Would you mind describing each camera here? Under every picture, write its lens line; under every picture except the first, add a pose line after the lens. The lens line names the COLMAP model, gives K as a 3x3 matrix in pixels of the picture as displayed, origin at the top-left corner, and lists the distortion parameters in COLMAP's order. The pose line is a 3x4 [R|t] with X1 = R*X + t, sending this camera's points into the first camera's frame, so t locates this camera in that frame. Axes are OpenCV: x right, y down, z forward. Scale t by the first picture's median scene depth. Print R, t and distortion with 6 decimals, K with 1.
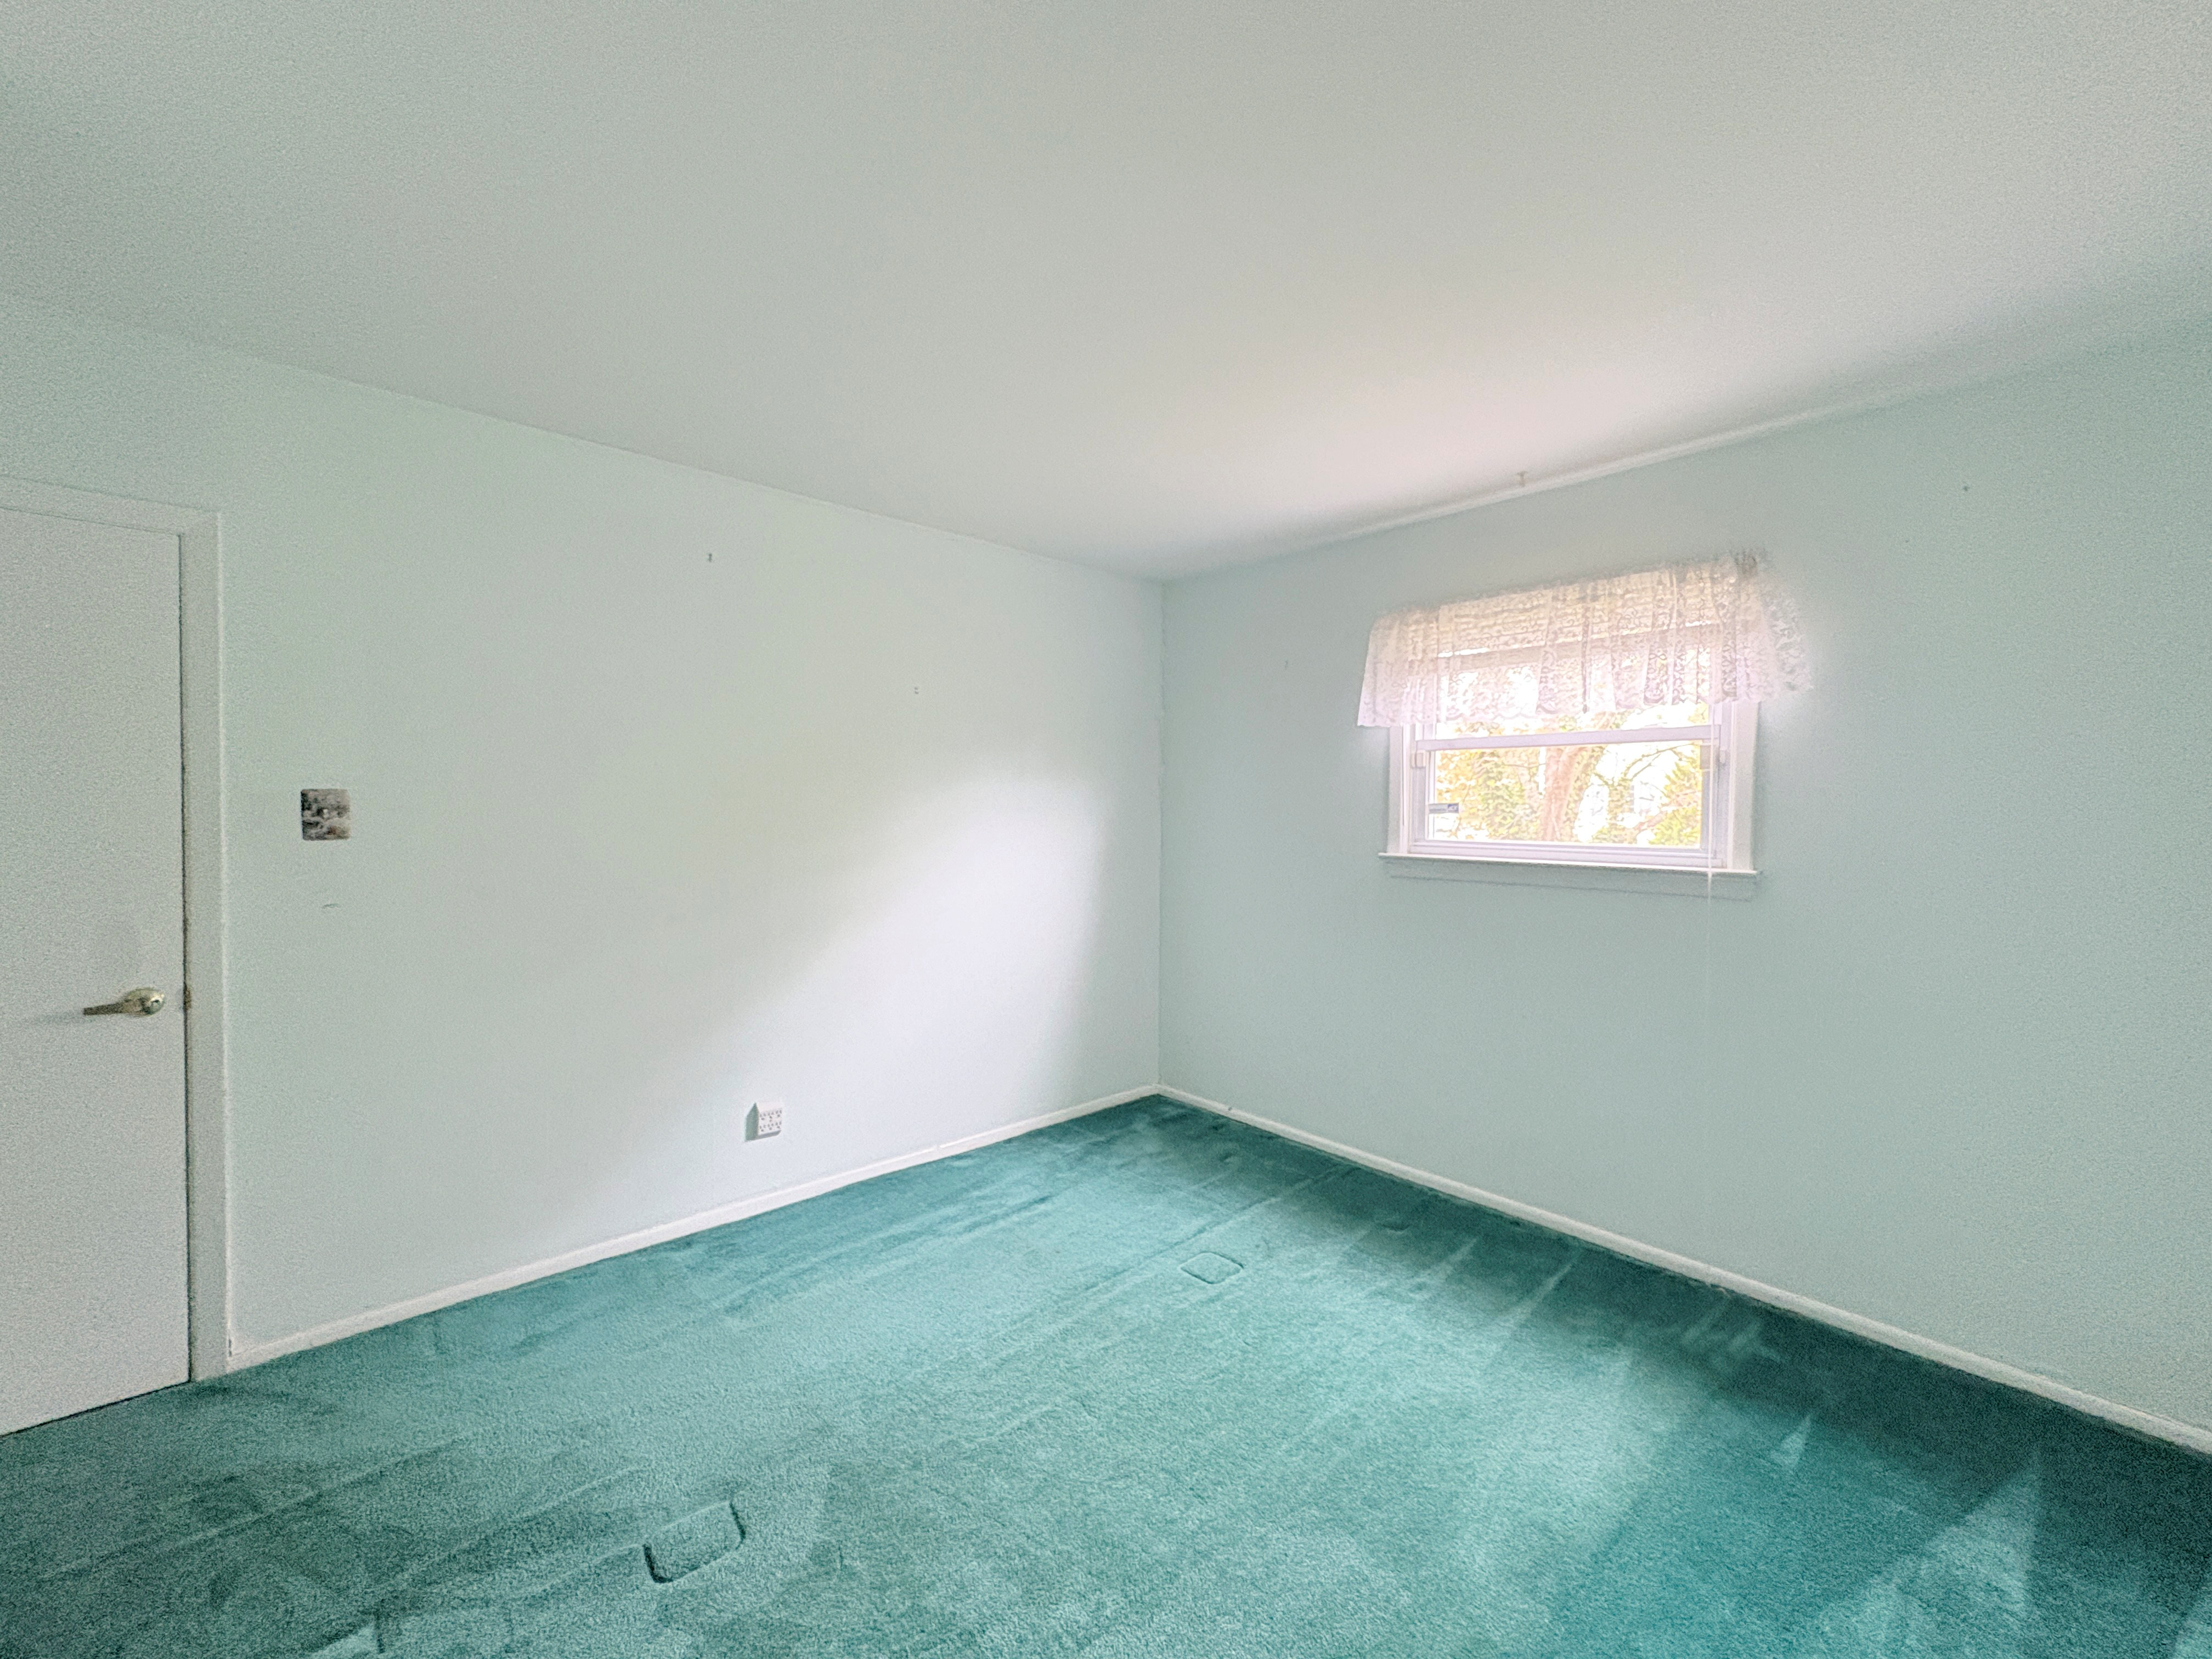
lens RADIAL K [[911.0, 0, 1100.5], [0, 911.0, 830.0], [0, 0, 1]] dist [0.000291, 0.000422]
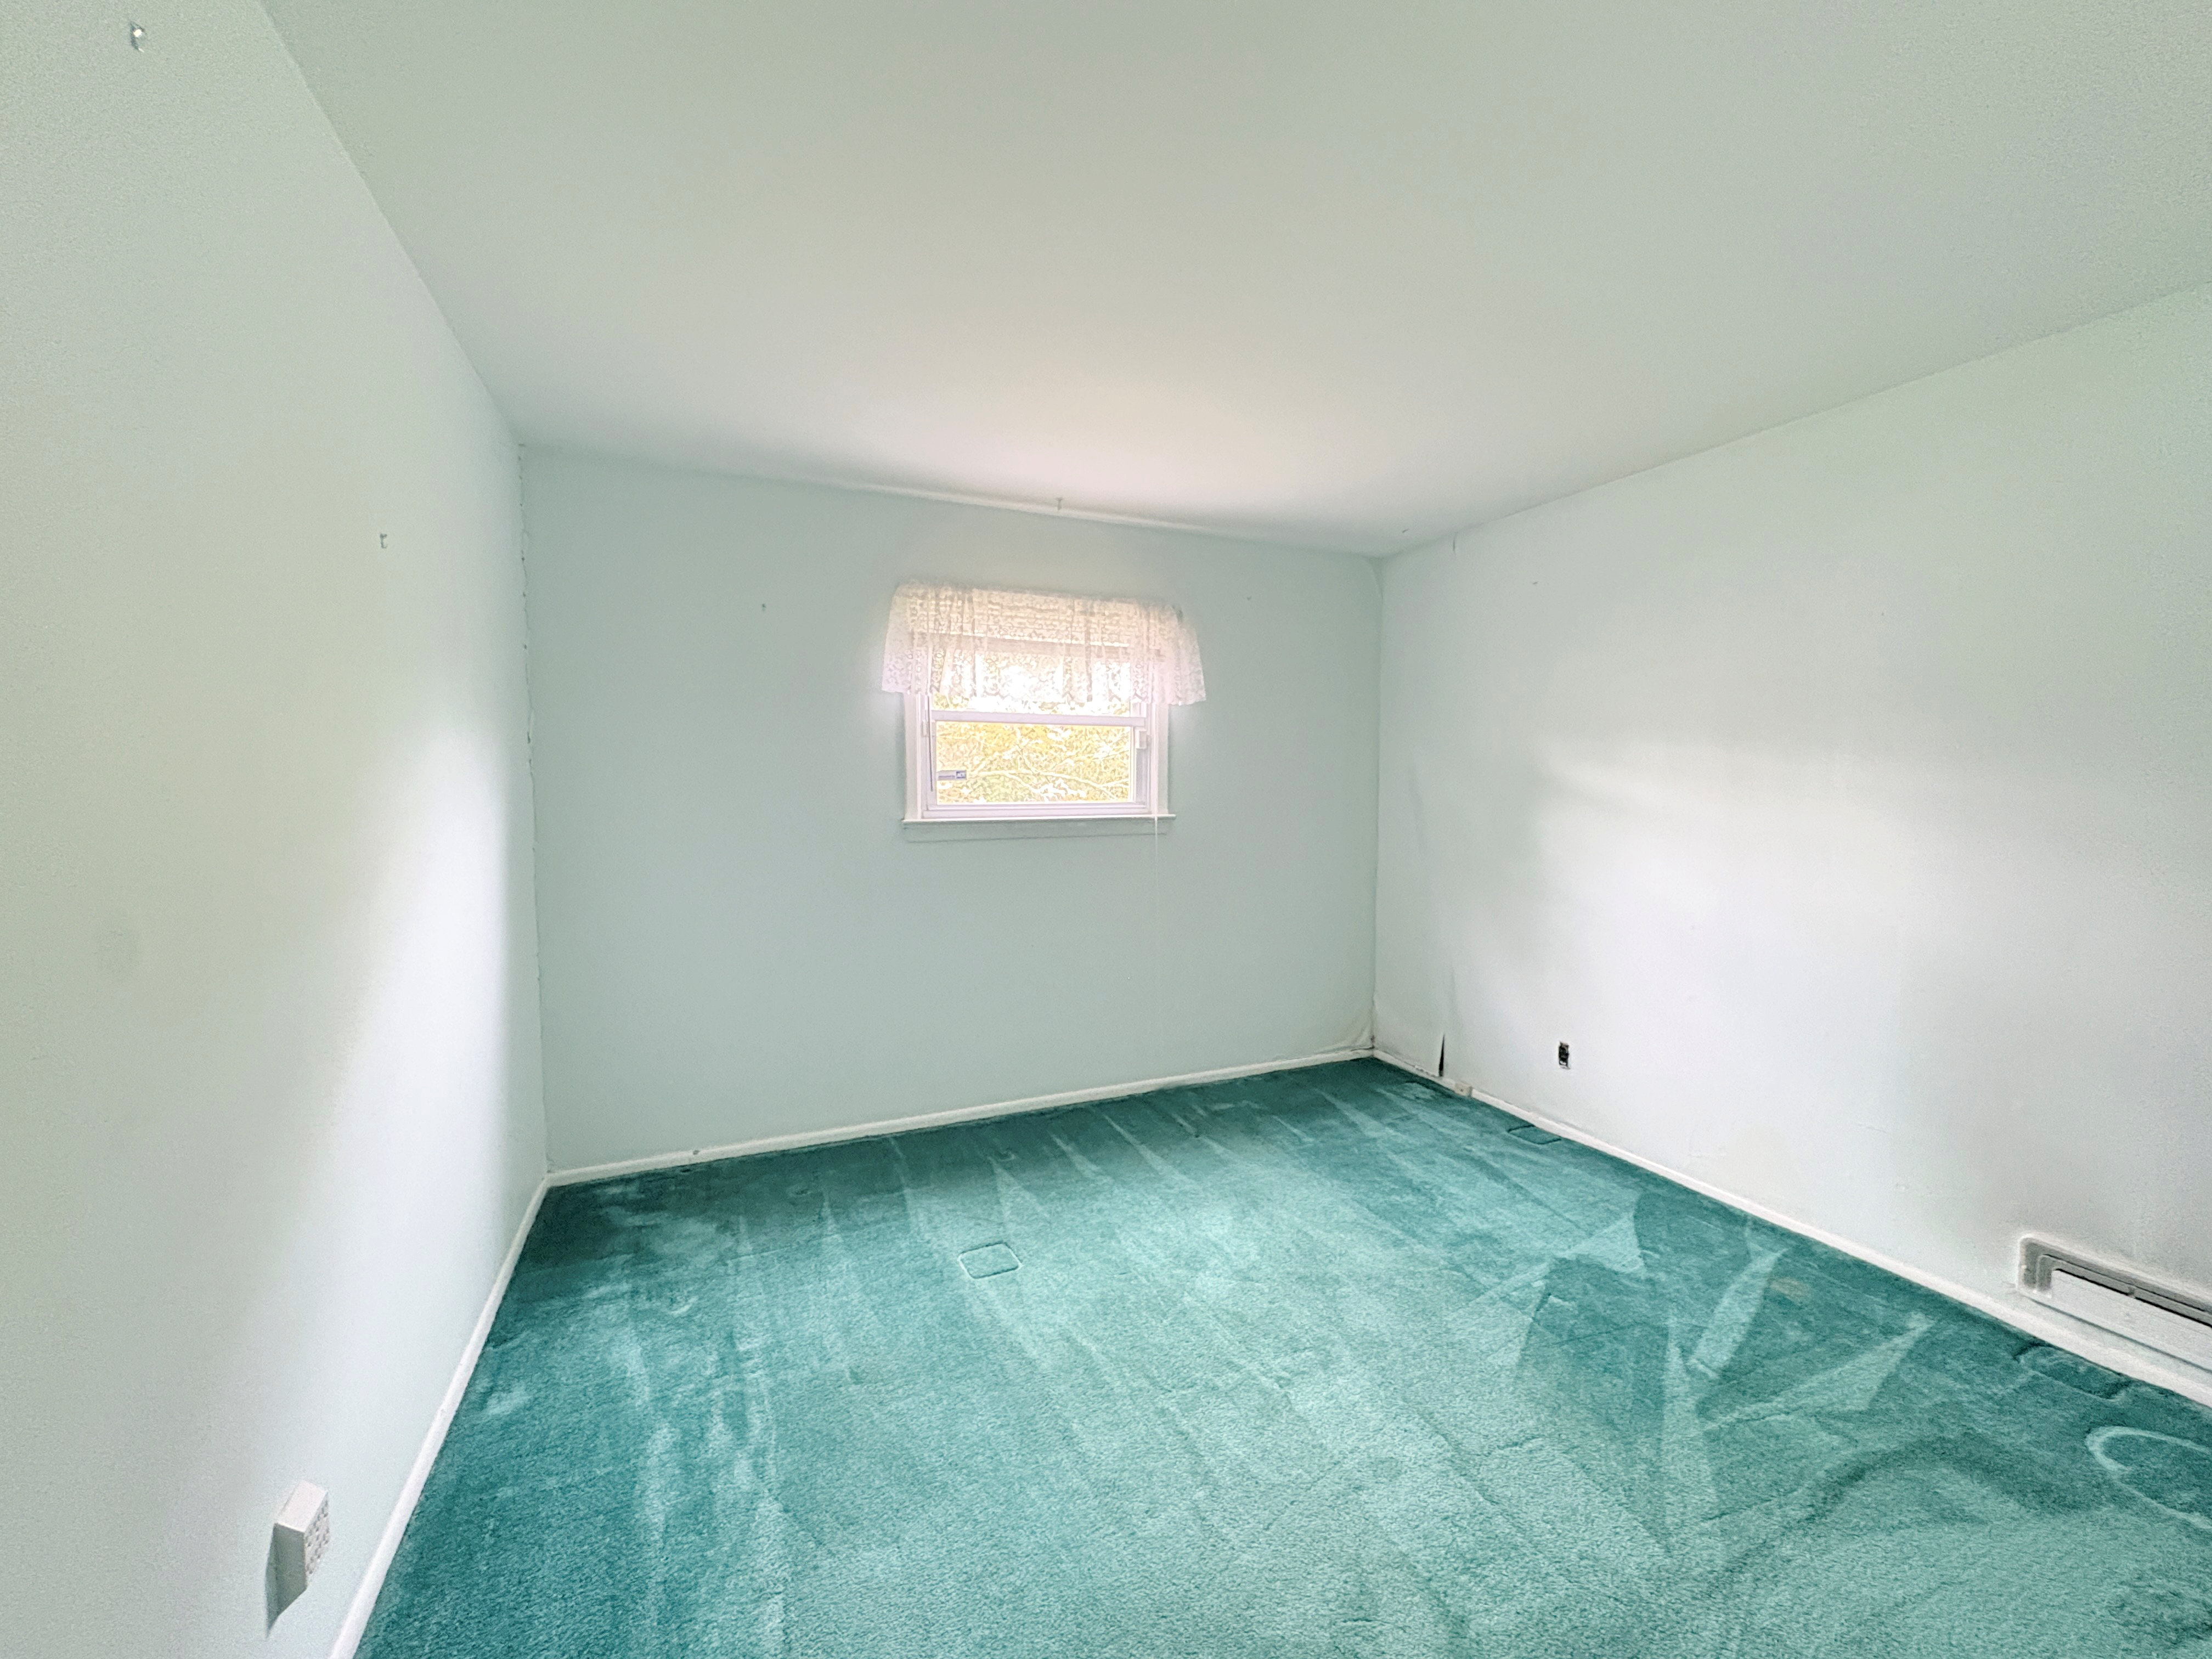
lens RADIAL K [[895.8, 0, 1113.0], [0, 895.8, 831.5], [0, 0, 1]] dist [0.000780, 0.000096]
pose [[0.291003, -0.061117, 0.954768, -0.623685], [0.029341, 0.998058, 0.054945, -0.010026], [-0.956272, 0.012025, 0.292231, 0.534150]]
